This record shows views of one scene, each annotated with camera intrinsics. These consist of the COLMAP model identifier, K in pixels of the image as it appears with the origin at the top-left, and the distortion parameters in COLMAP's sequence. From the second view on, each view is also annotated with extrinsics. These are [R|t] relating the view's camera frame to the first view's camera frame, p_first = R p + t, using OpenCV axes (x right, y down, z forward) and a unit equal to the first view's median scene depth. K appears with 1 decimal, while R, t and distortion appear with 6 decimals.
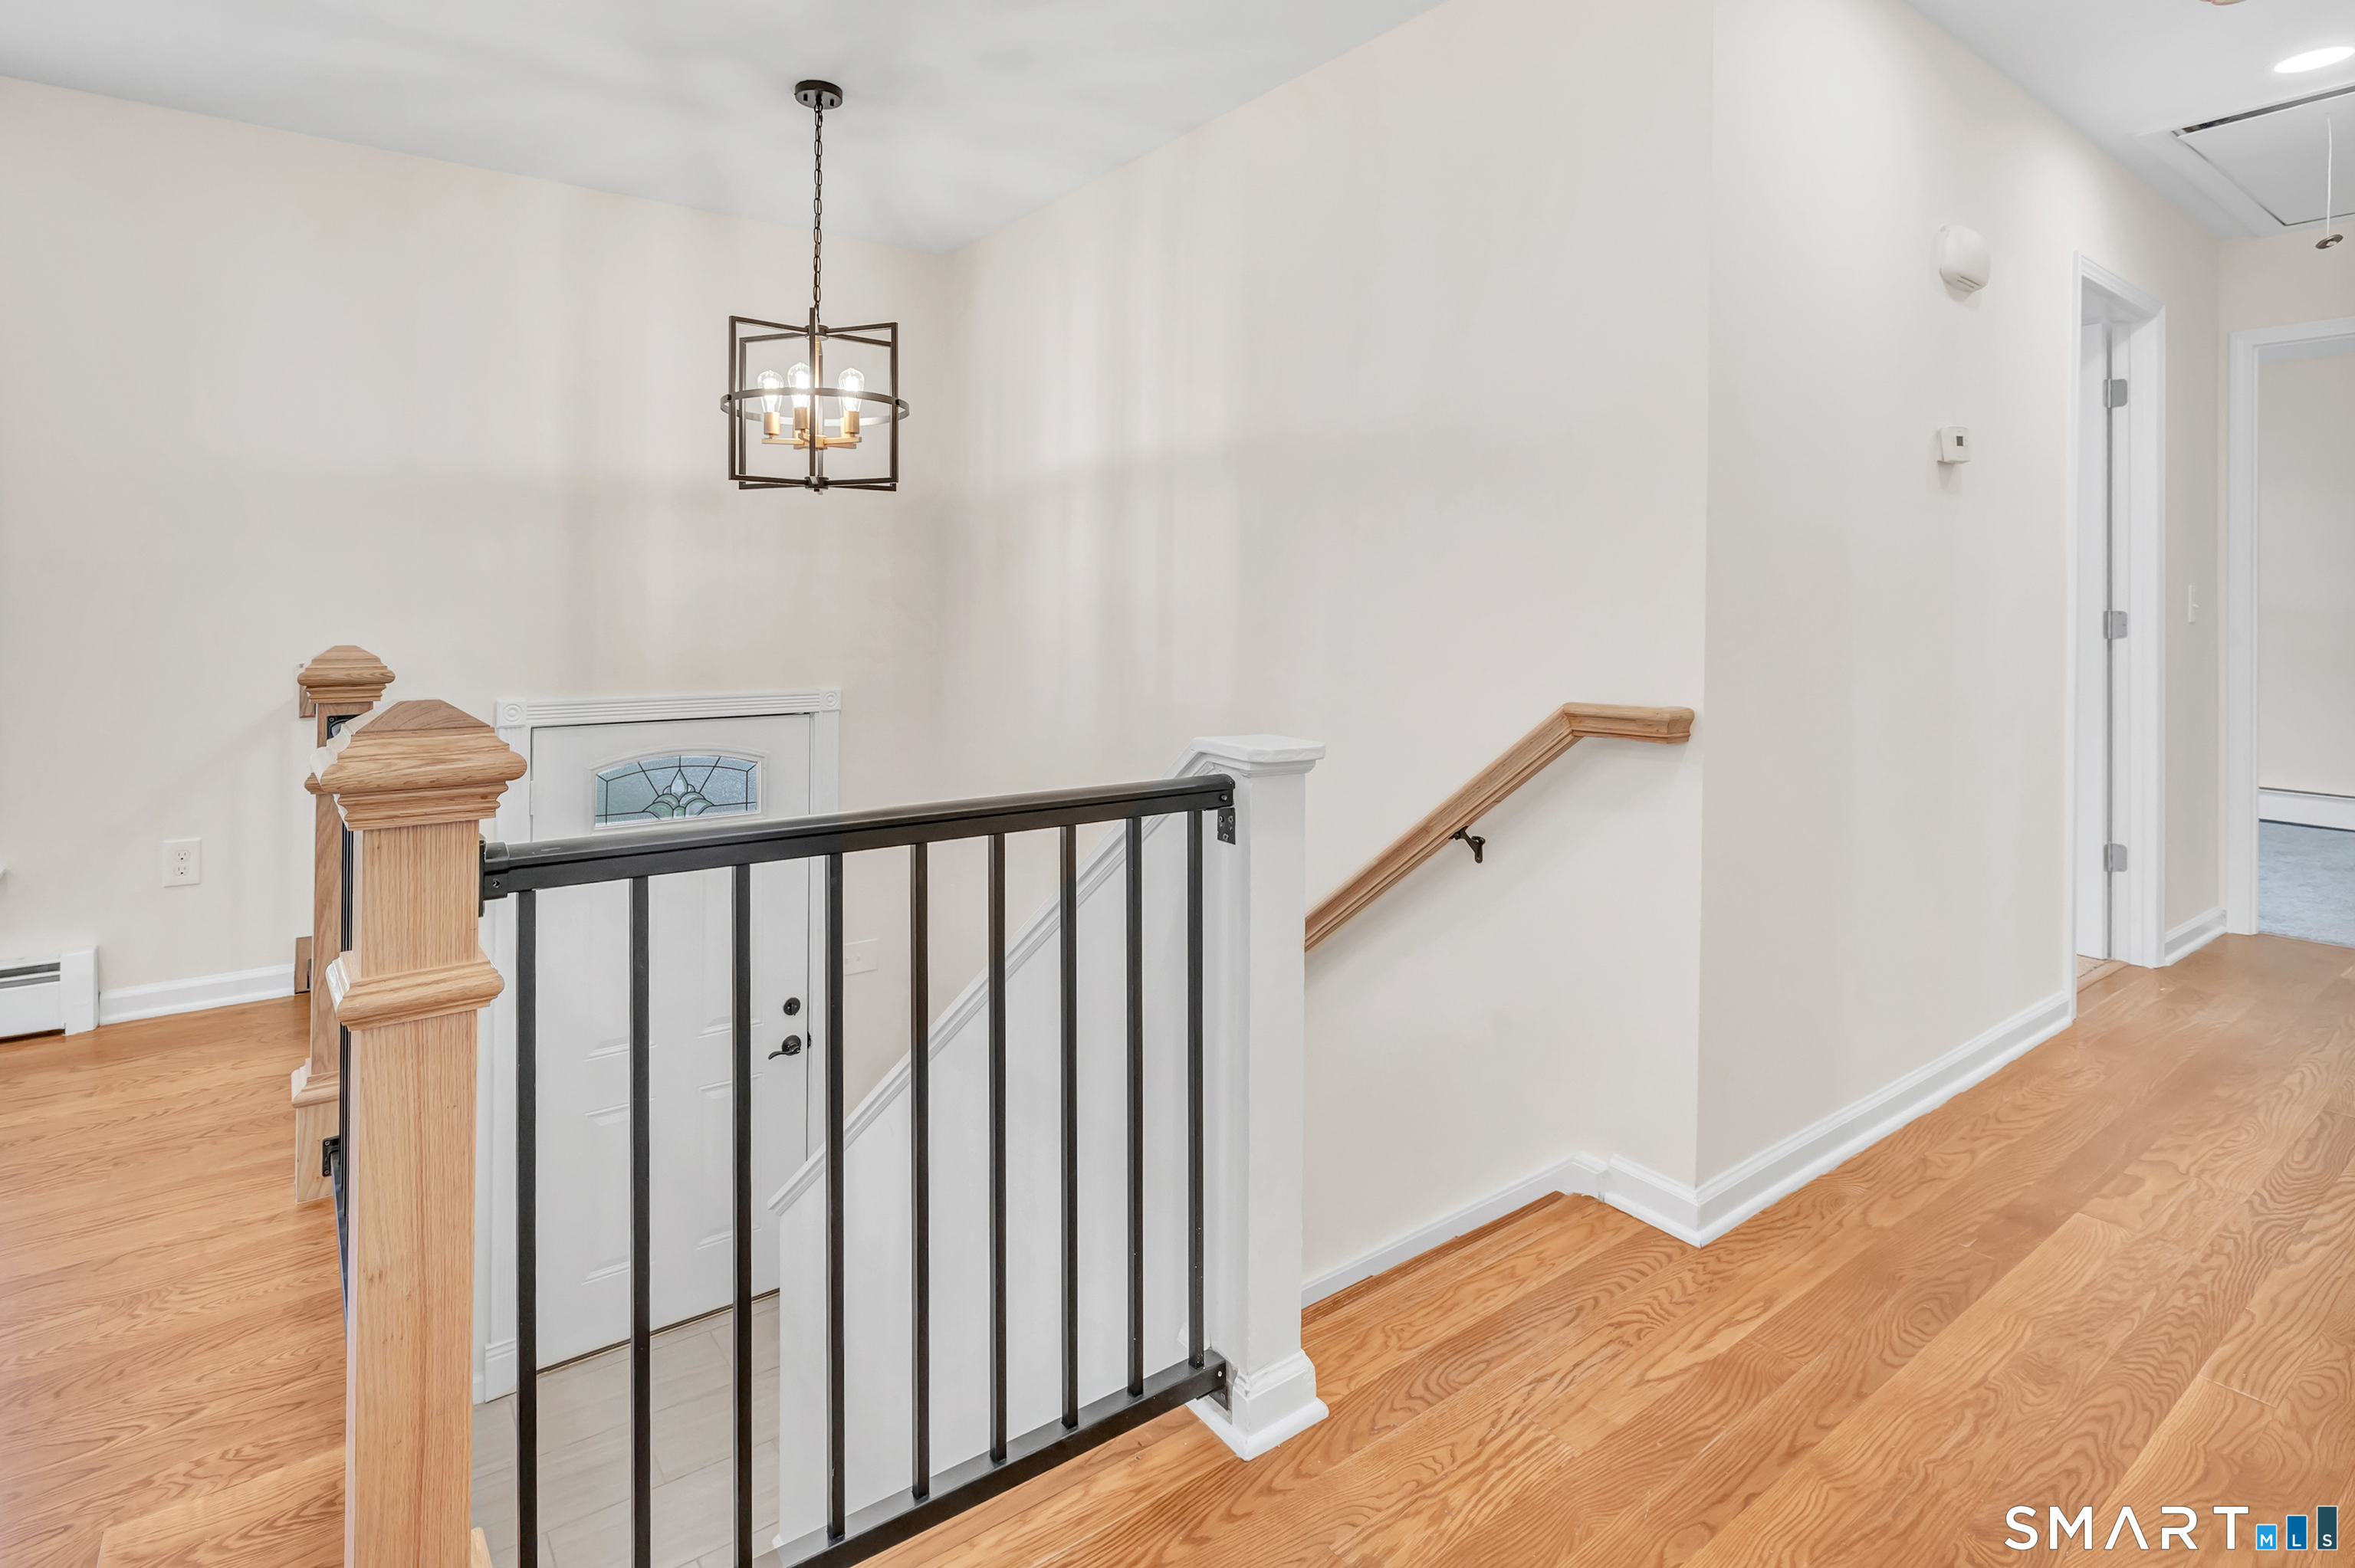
lens RADIAL K [[1159.8, 0, 1142.3], [0, 1159.8, 601.9], [0, 0, 1]] dist [0.005916, 0.000359]
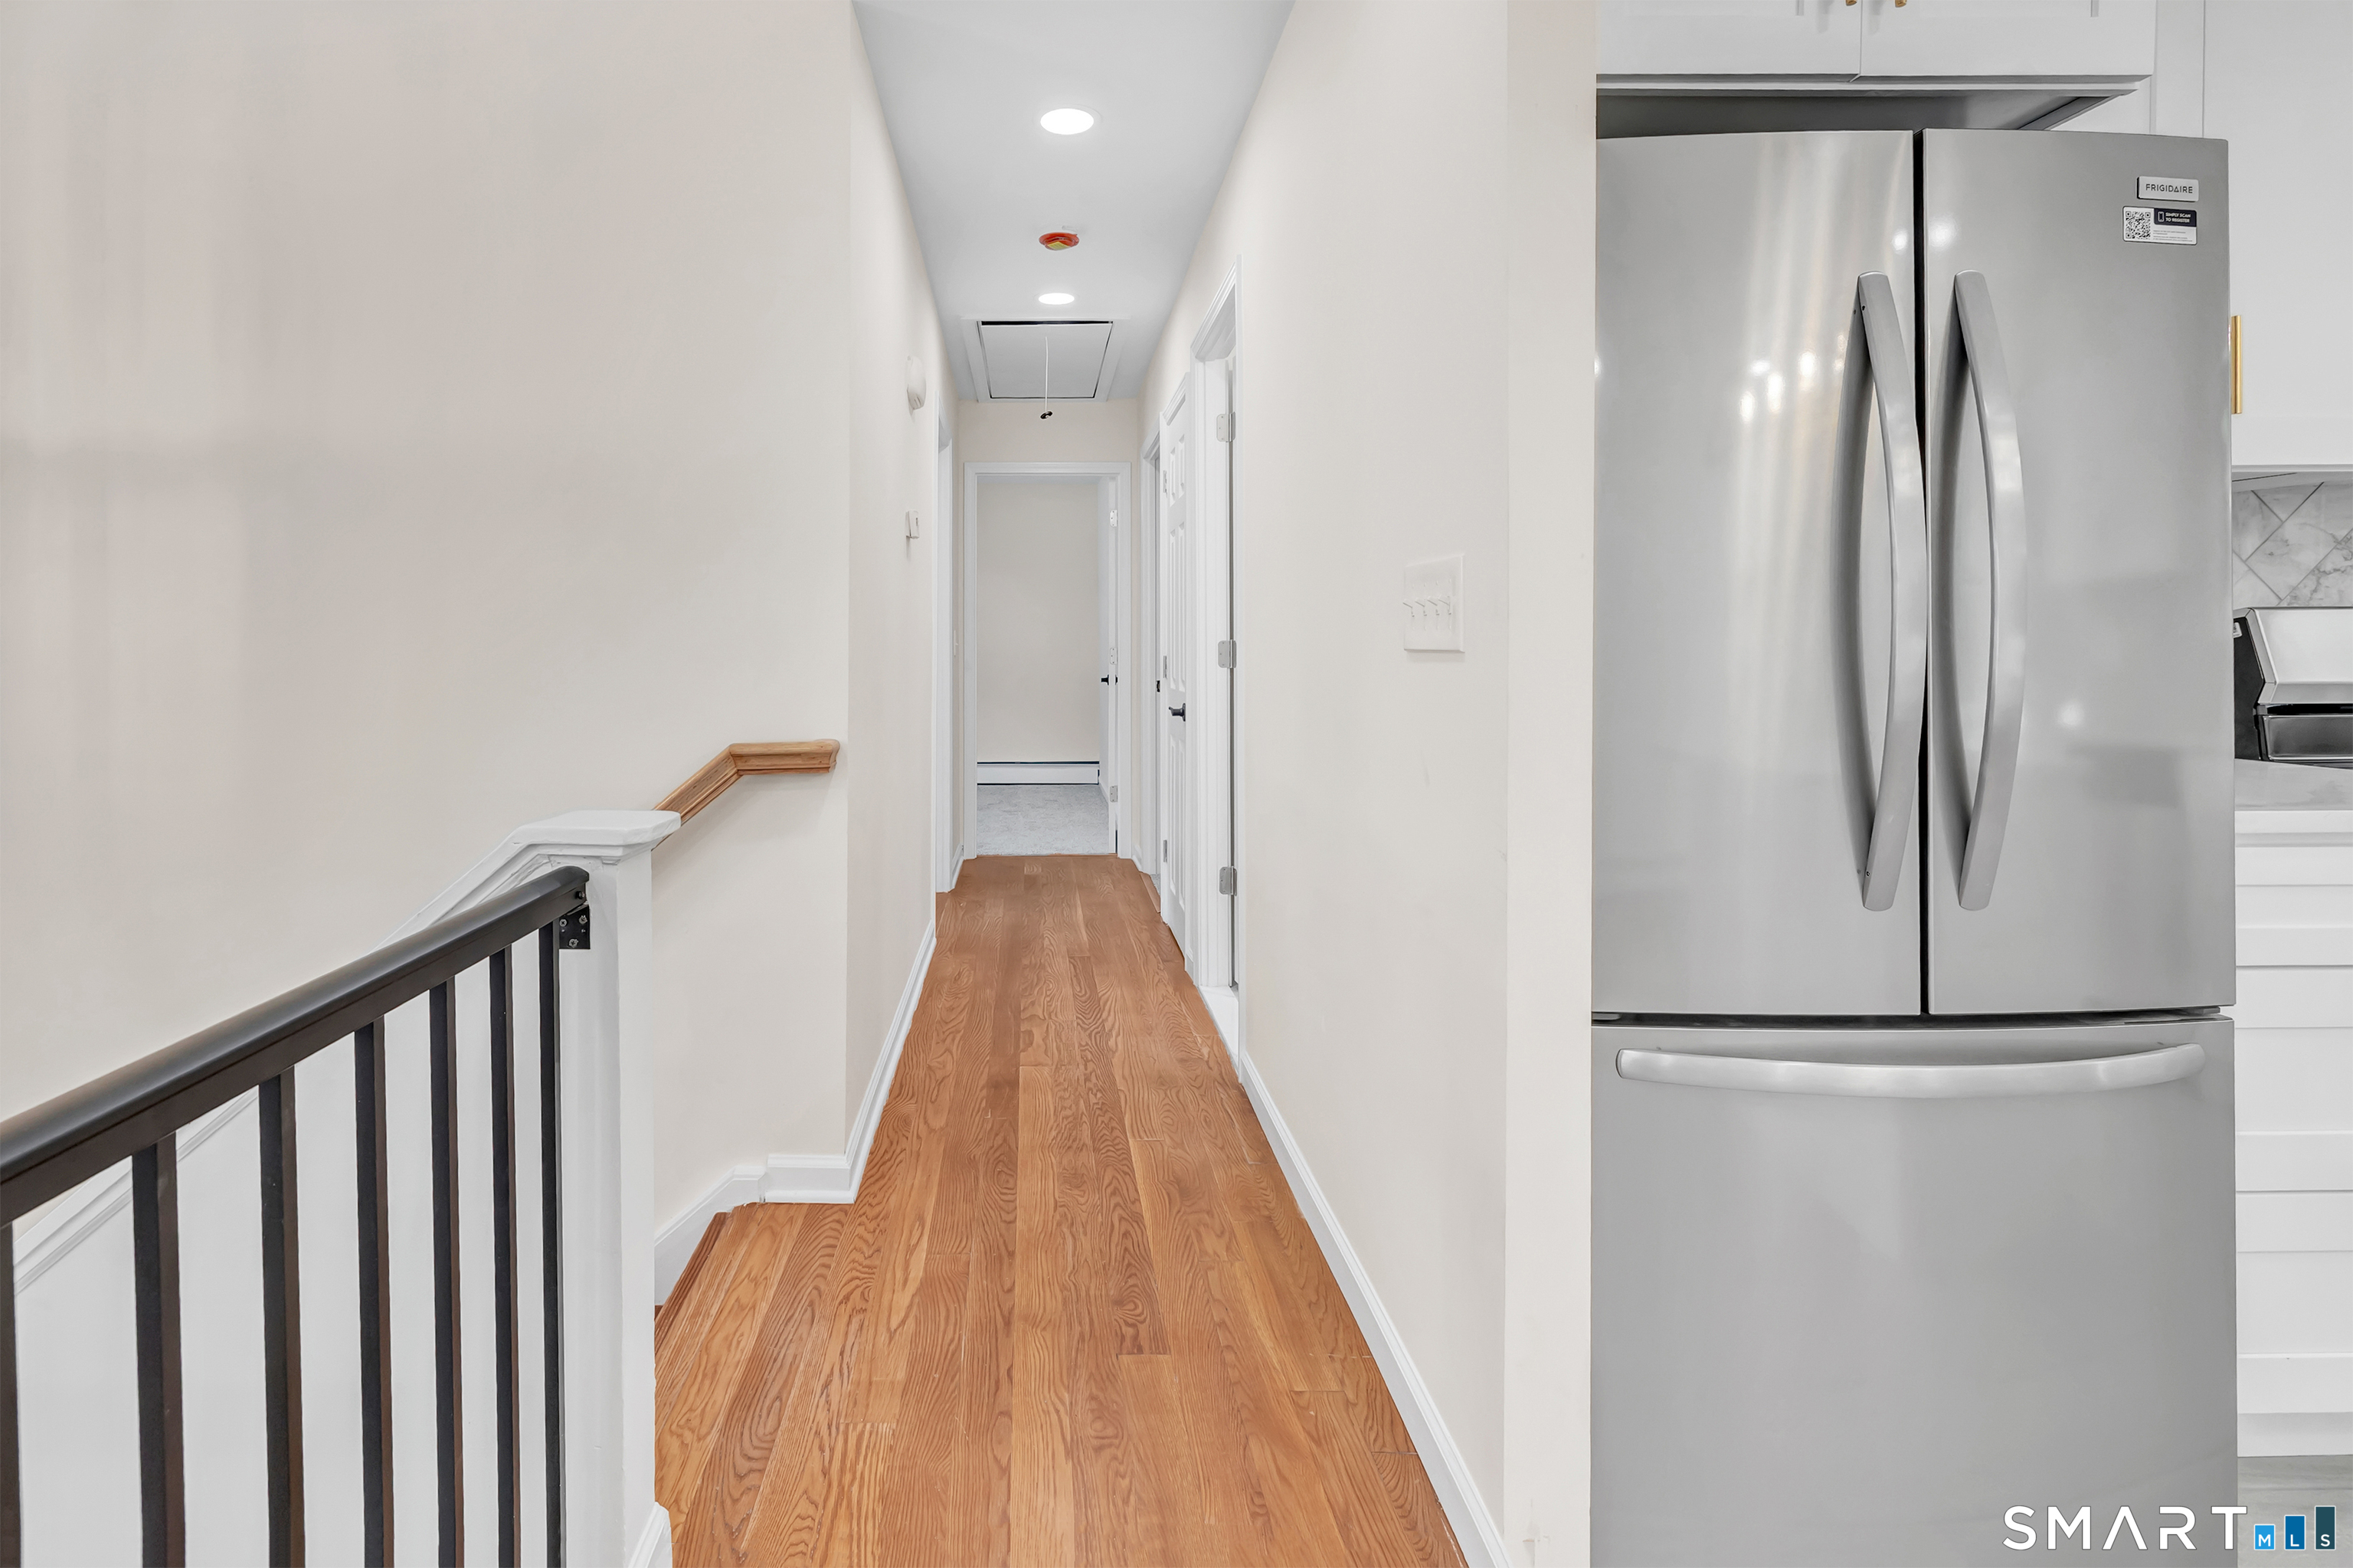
lens RADIAL K [[1065.3, 0, 1016.4], [0, 1065.3, 668.4], [0, 0, 1]] dist [0.003086, 0.000403]
pose [[0.588630, -0.027221, 0.807944, -0.288527], [0.009563, 0.999597, 0.026711, -0.004771], [-0.808346, -0.007997, 0.588653, 0.264905]]
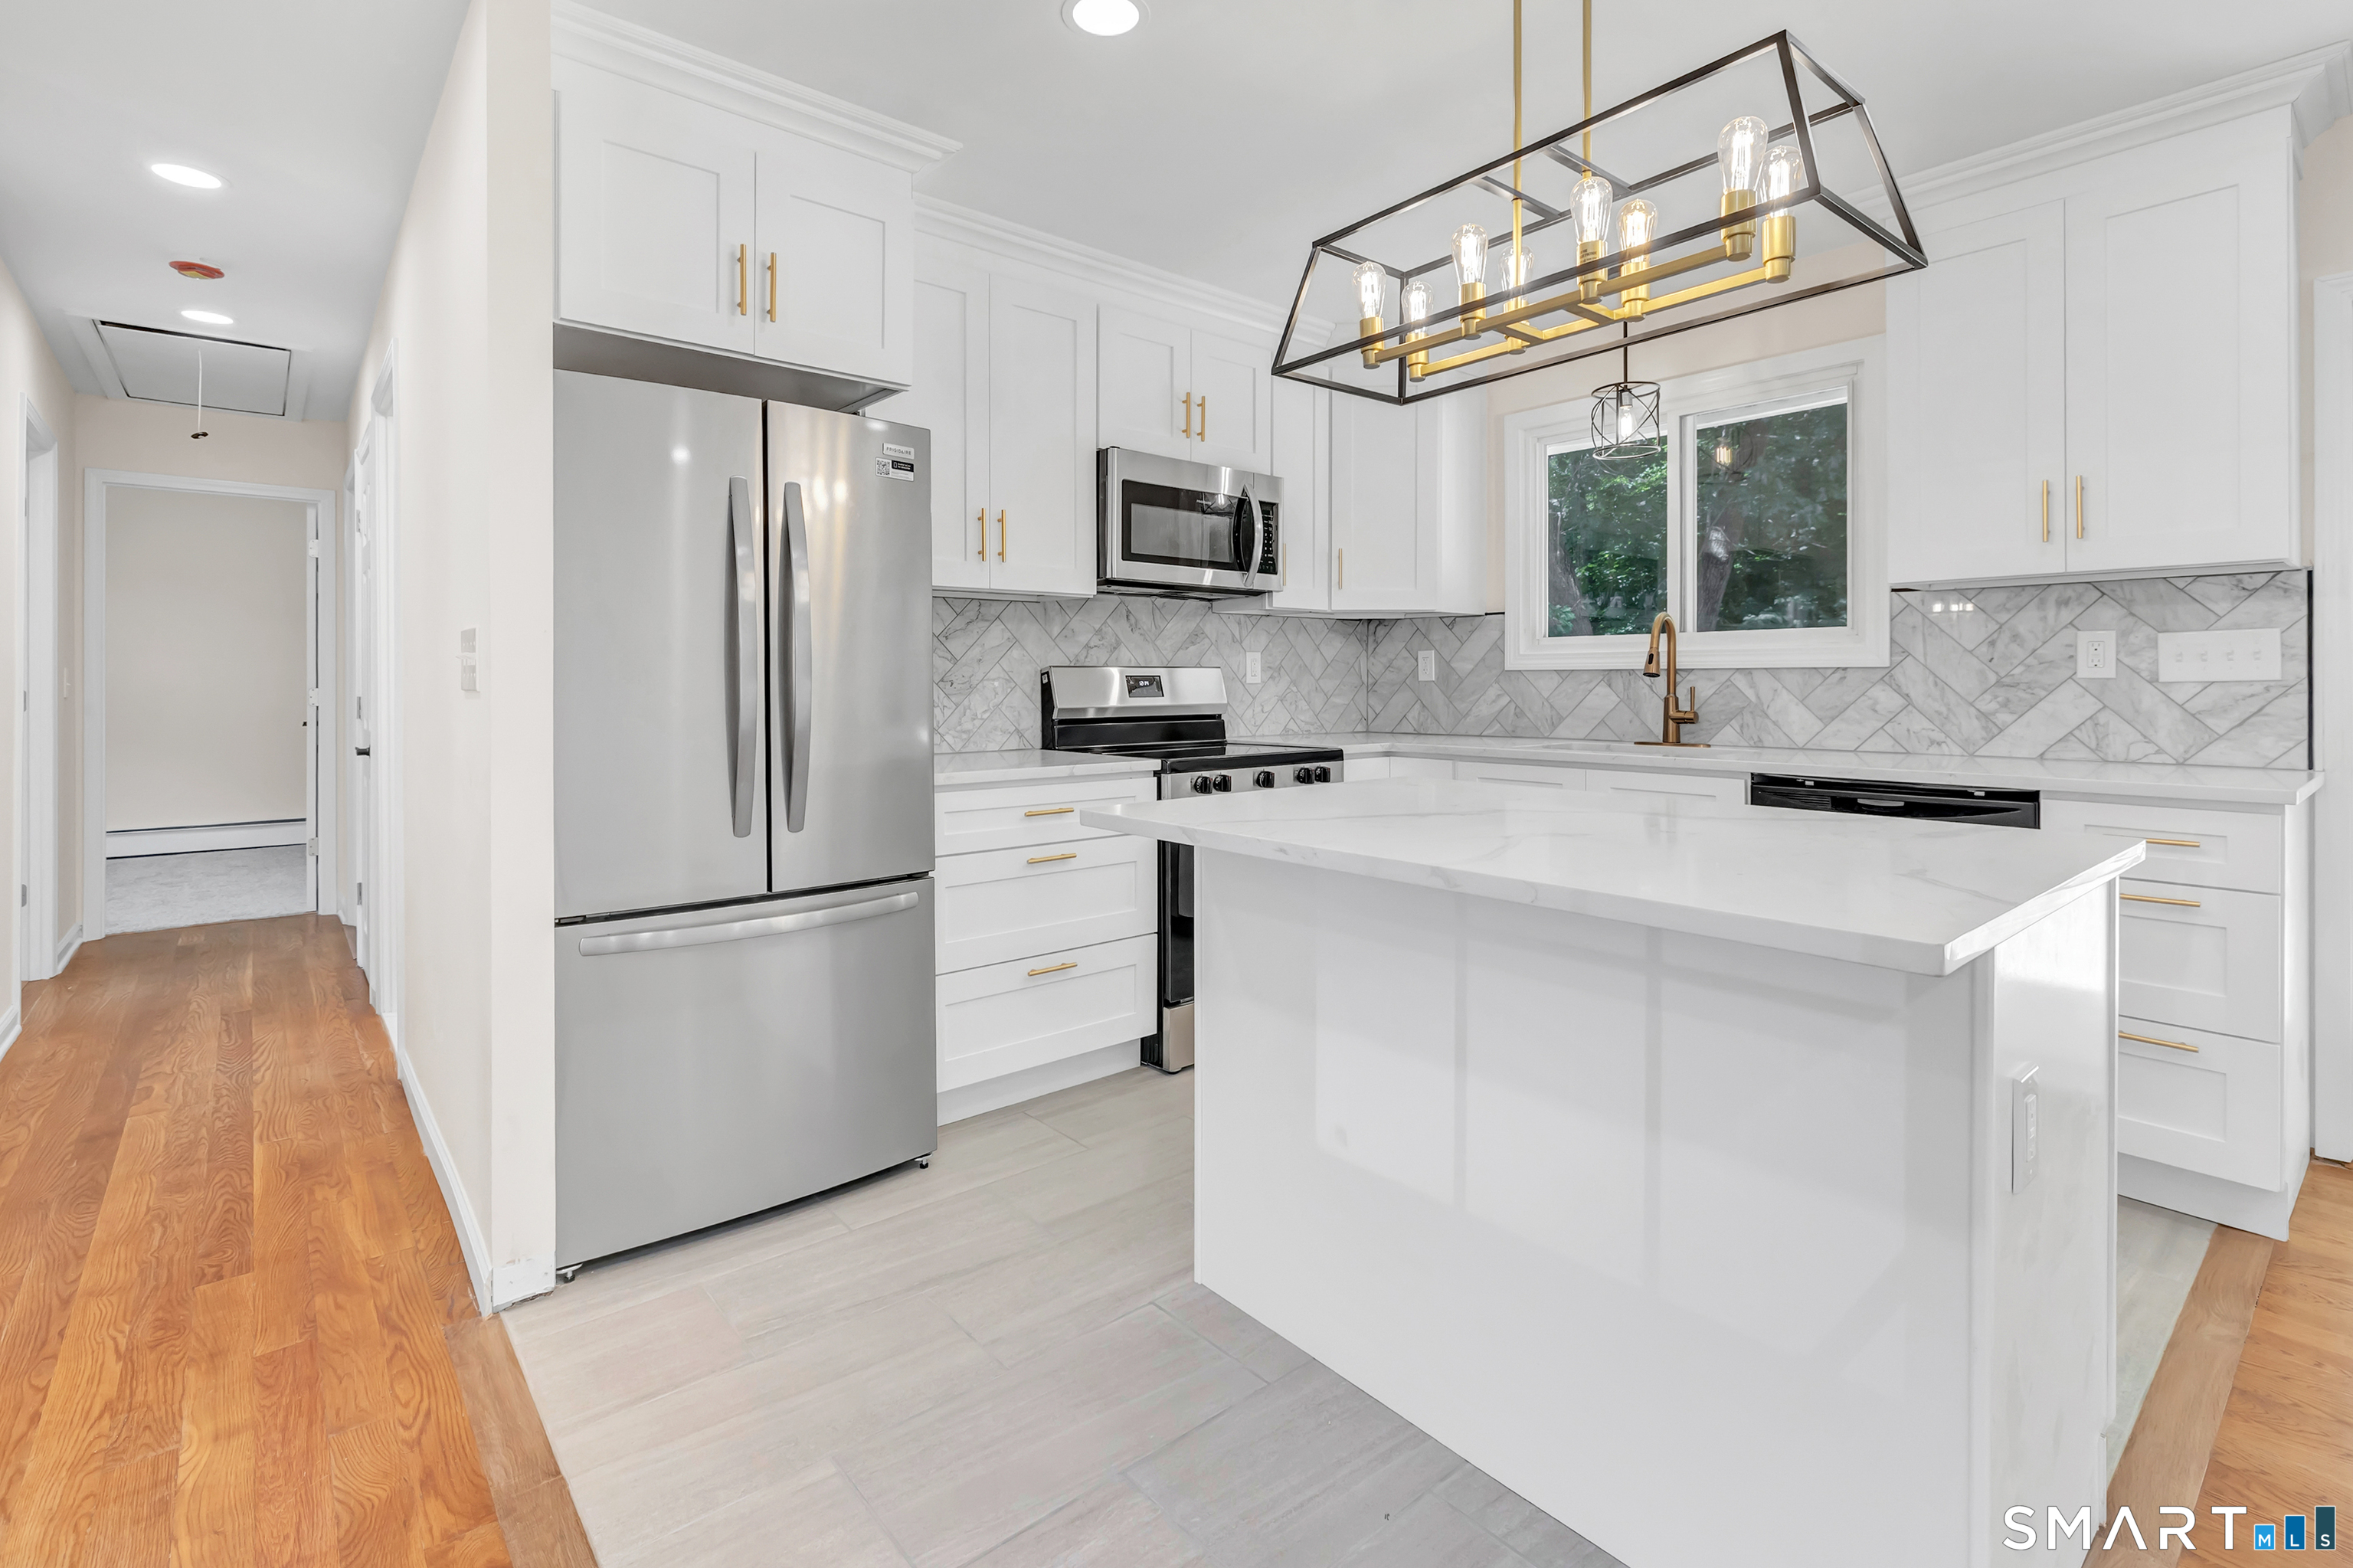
lens RADIAL K [[1089.4, 0, 1163.5], [0, 1089.4, 686.1], [0, 0, 1]] dist [0.001922, 0.000273]
pose [[-0.074693, -0.009995, 0.997156, -0.683329], [0.002602, 0.999944, 0.010218, -0.008096], [-0.997203, 0.003358, -0.074663, -0.169020]]
